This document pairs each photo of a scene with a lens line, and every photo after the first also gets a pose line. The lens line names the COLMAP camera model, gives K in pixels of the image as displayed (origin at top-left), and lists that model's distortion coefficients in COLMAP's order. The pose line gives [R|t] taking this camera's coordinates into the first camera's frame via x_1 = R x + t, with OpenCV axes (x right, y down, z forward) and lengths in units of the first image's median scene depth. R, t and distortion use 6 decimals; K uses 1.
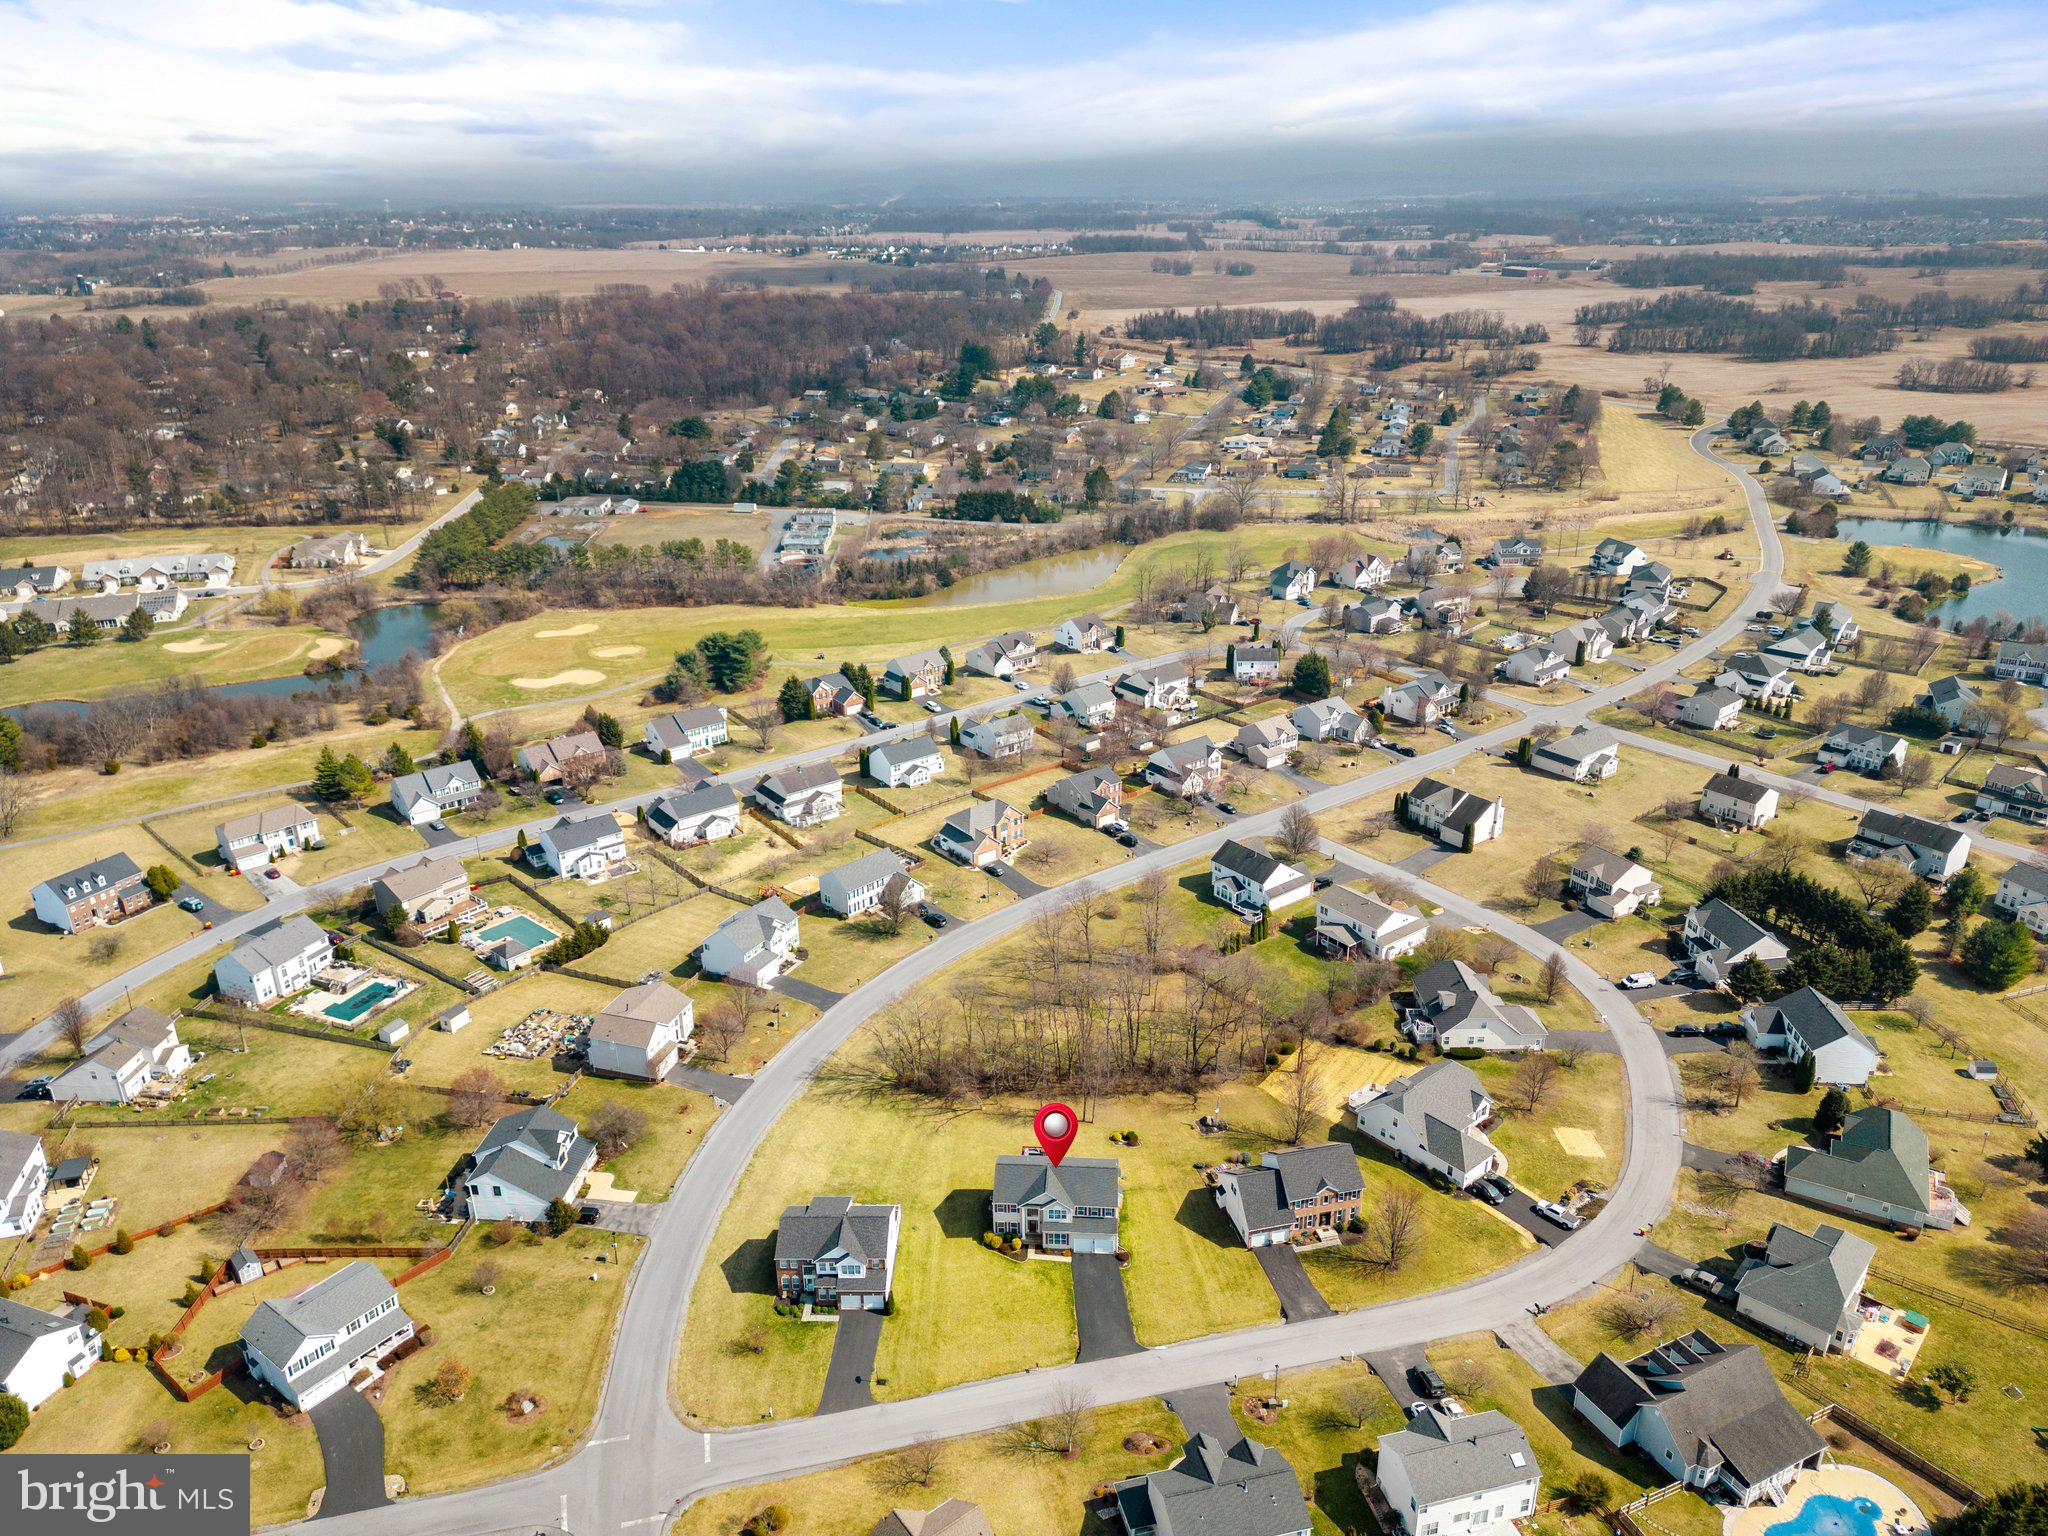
lens RADIAL K [[1436.4, 0, 1023.6], [0, 1436.4, 775.5], [0, 0, 1]] dist [0.075364, -0.068254]
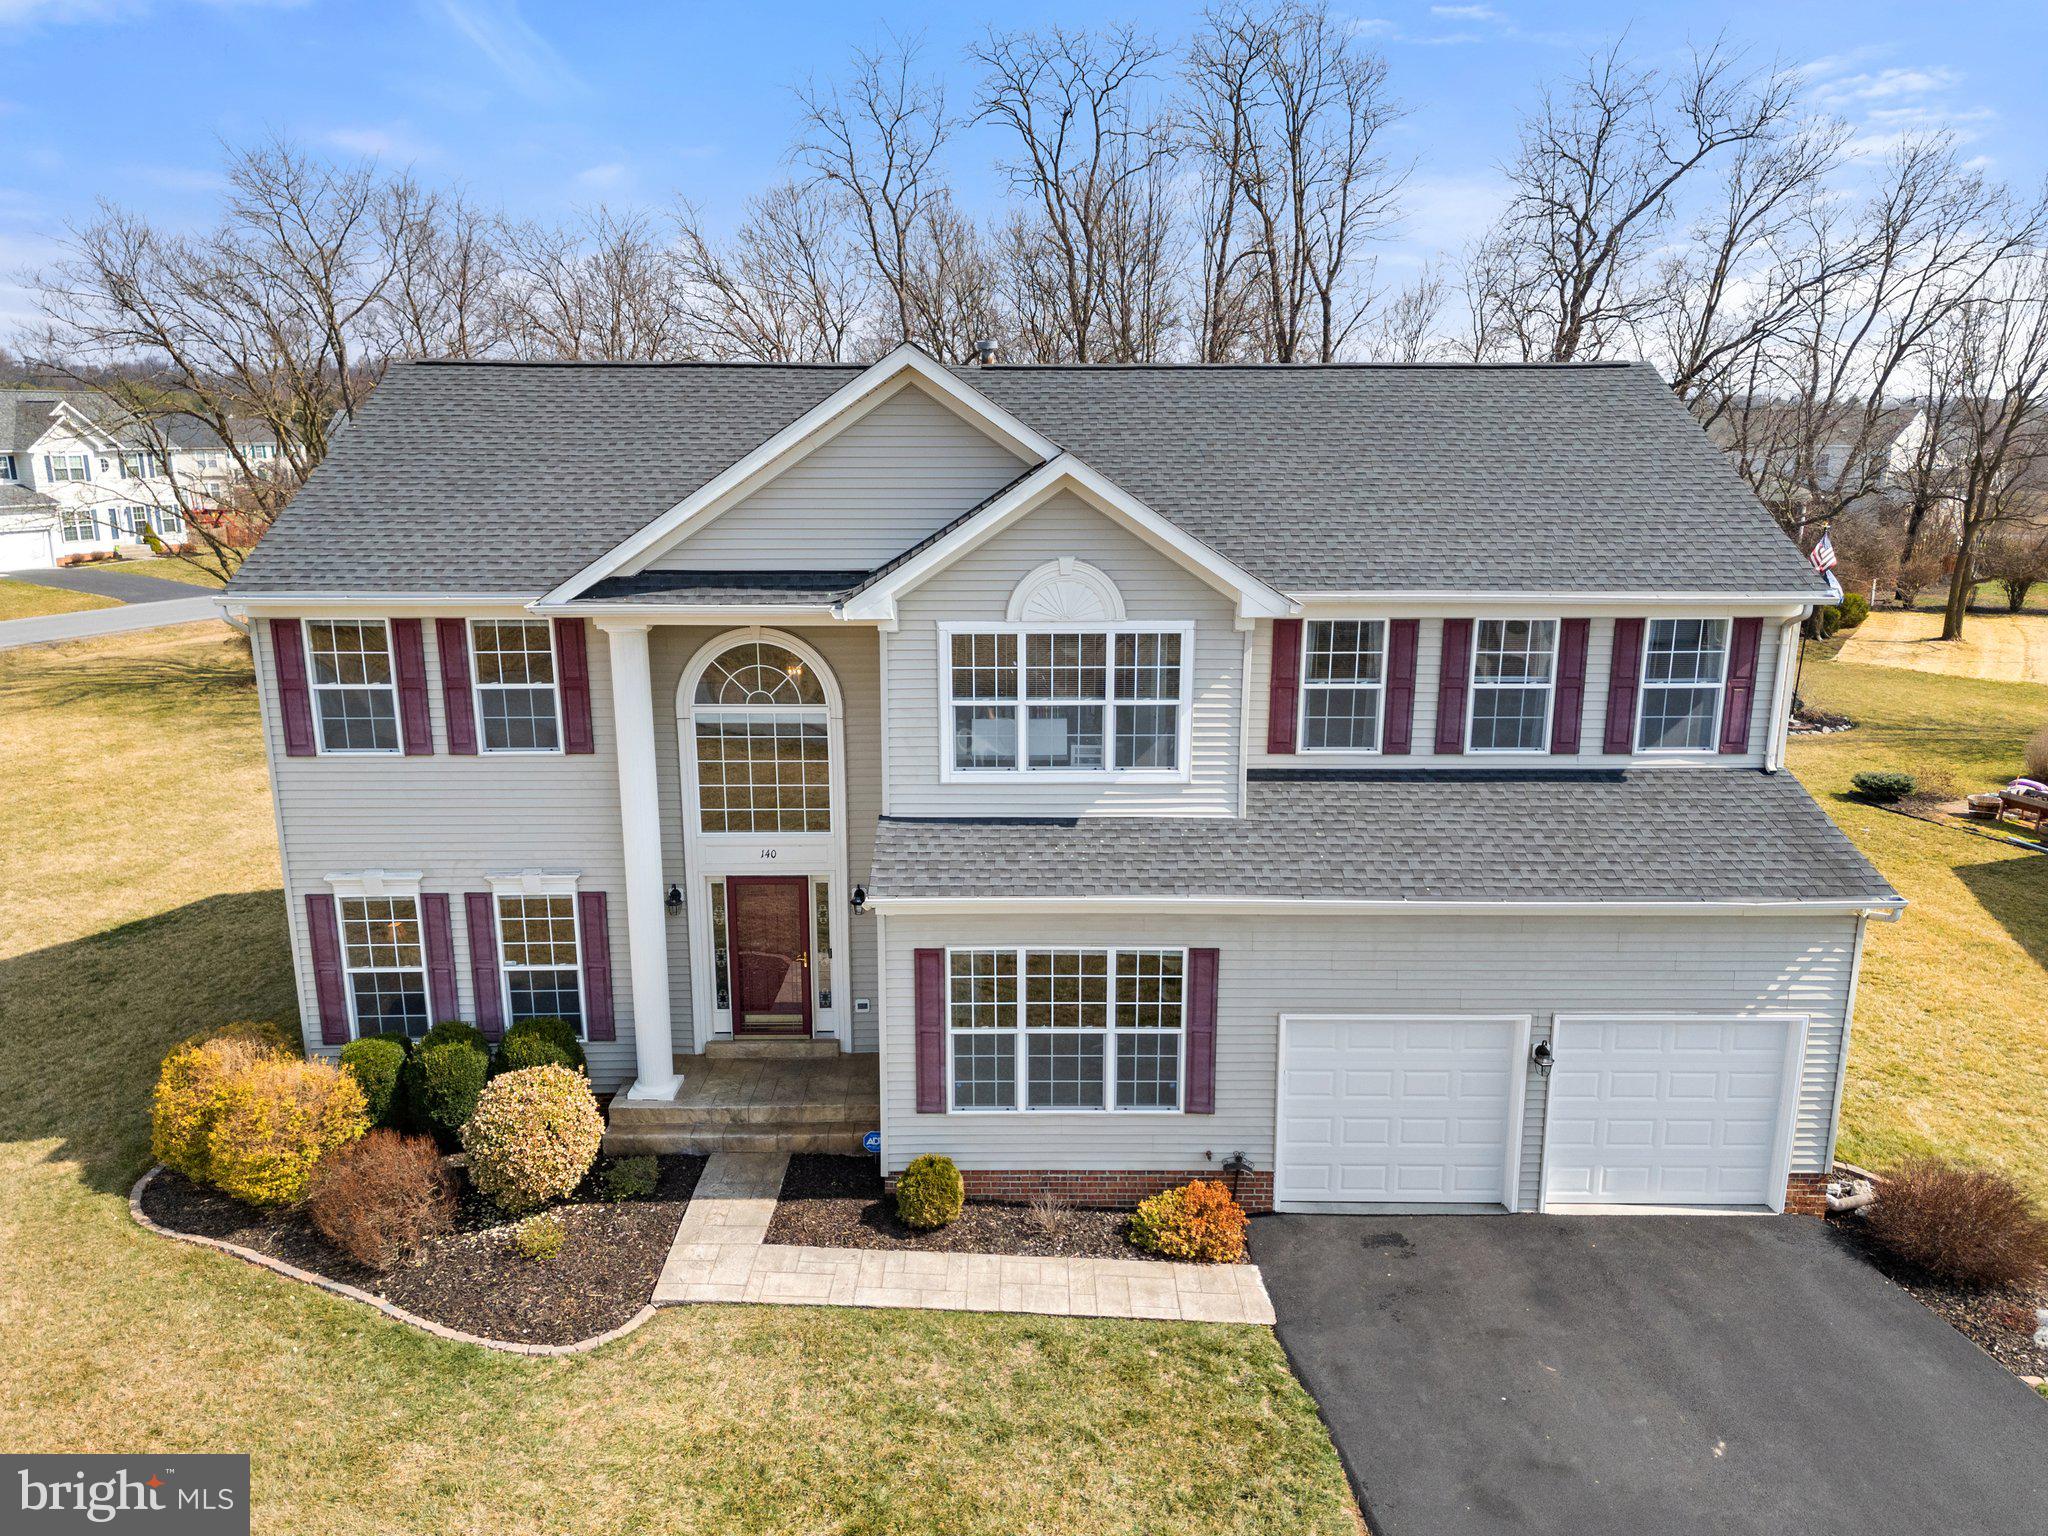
lens RADIAL K [[1436.4, 0, 1021.9], [0, 1436.4, 773.1], [0, 0, 1]] dist [0.075364, -0.068254]
pose [[0.997245, -0.007531, 0.073800, 0.010537], [0.019704, 0.985990, -0.165639, 0.219289], [-0.071519, 0.166636, 0.983421, 0.633648]]
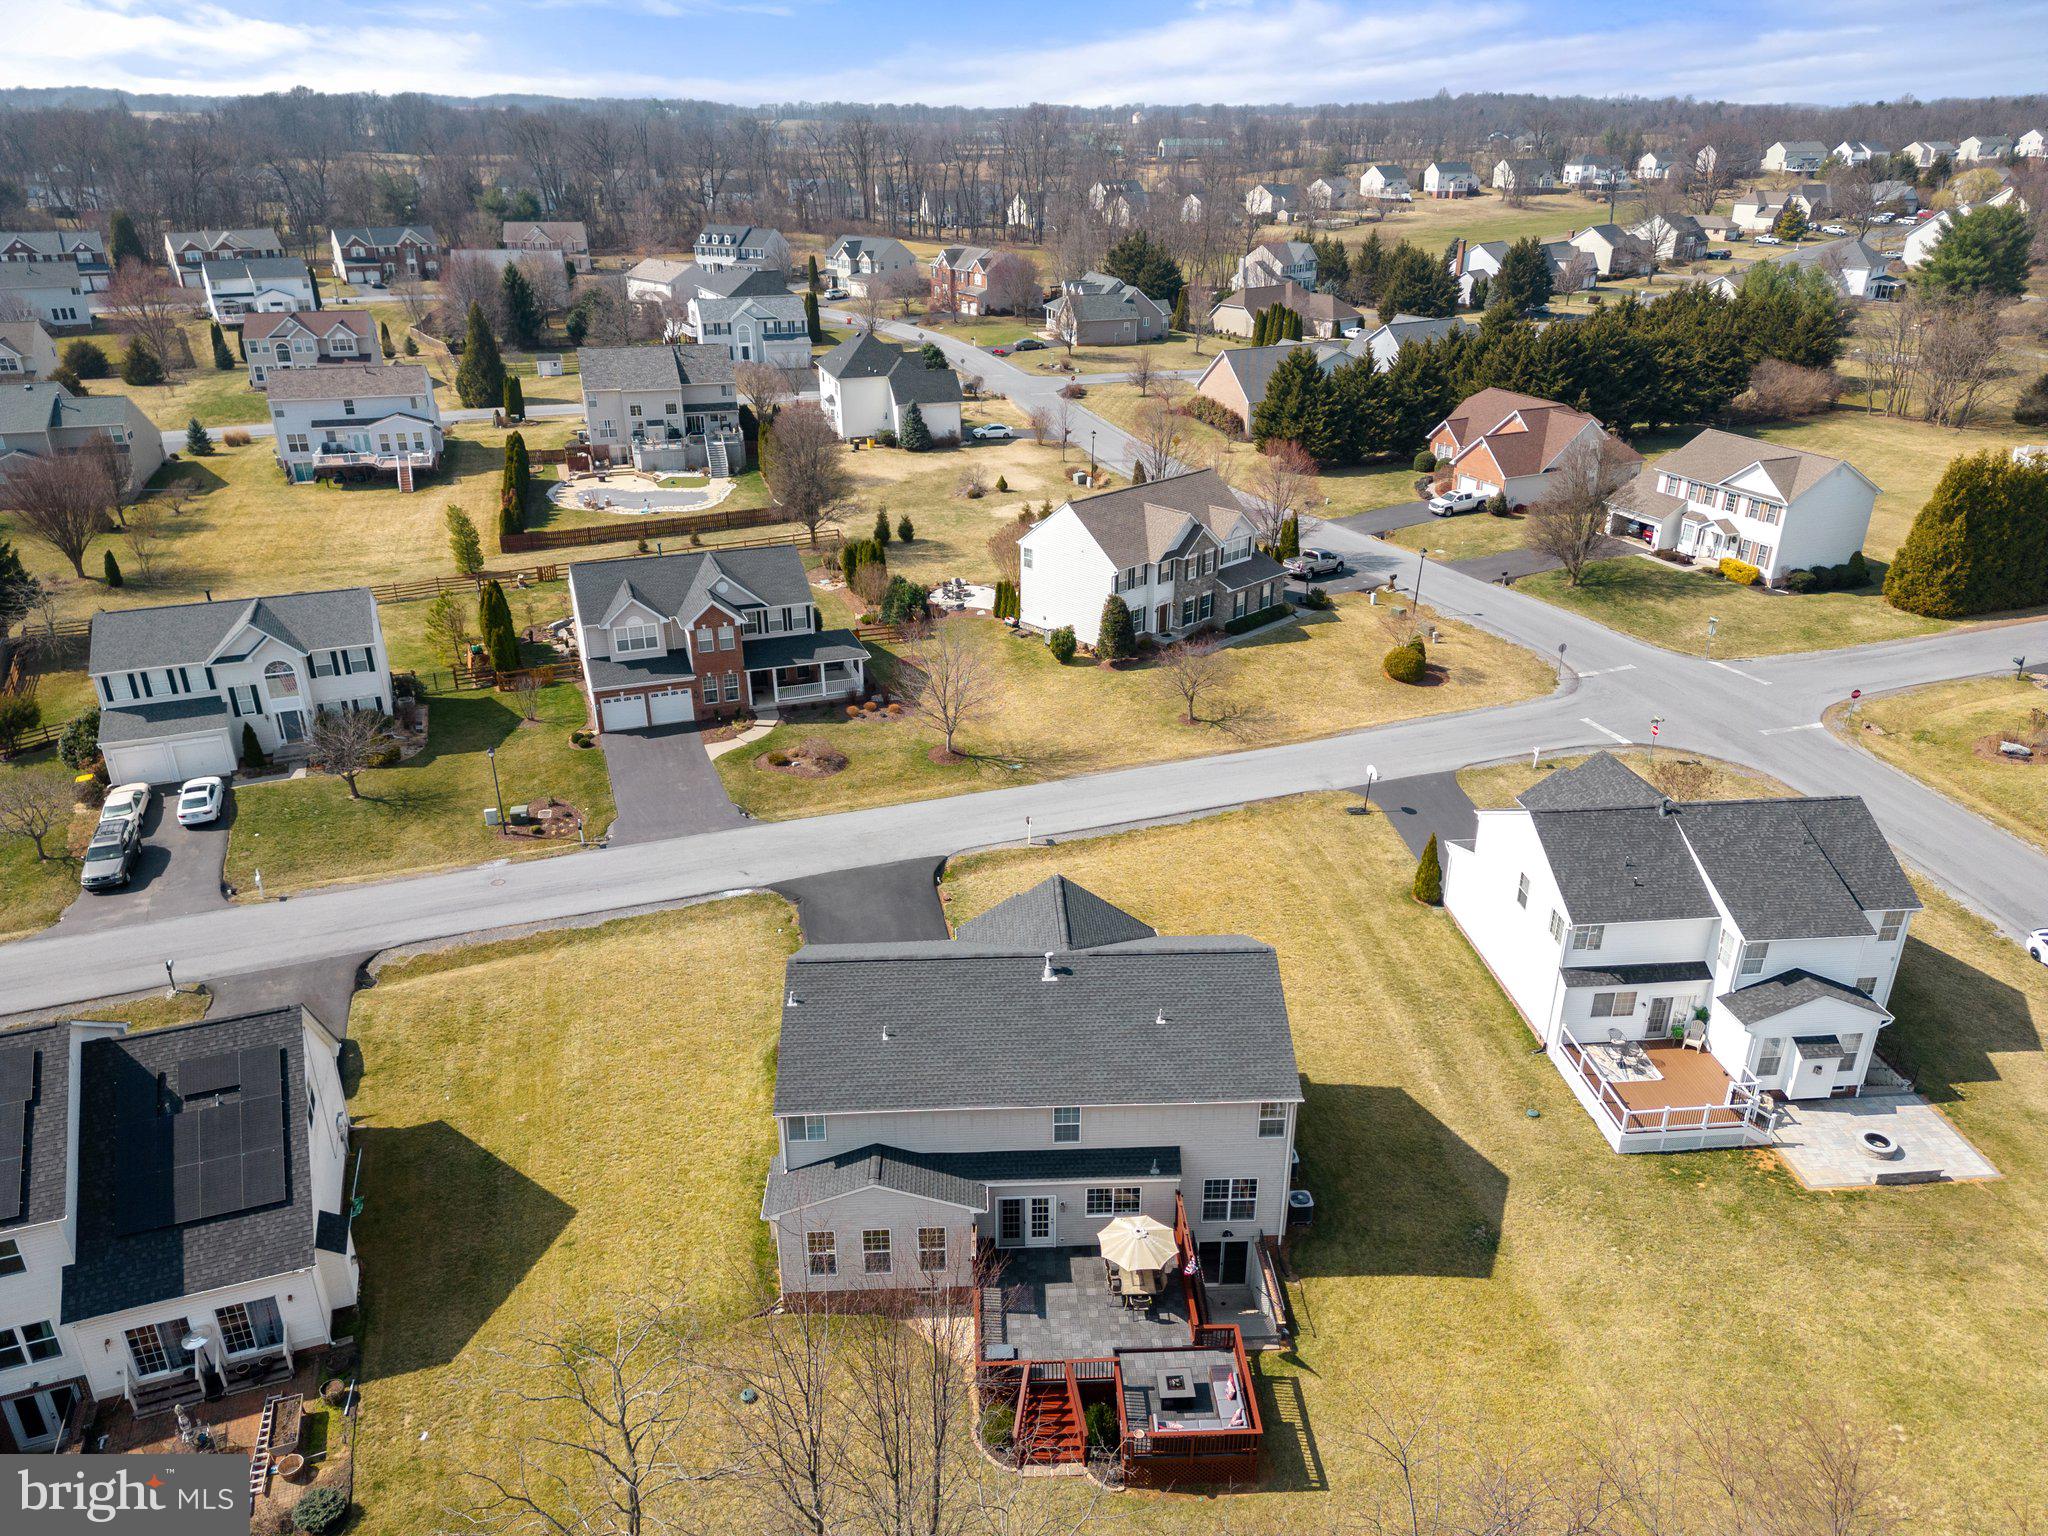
lens RADIAL K [[1436.4, 0, 1024.9], [0, 1436.4, 770.4], [0, 0, 1]] dist [0.075364, -0.068254]
pose [[-0.993703, 0.051920, -0.099294, 0.033250], [-0.038305, 0.675368, 0.736485, 0.045210], [0.105299, 0.735651, -0.669126, 0.799314]]
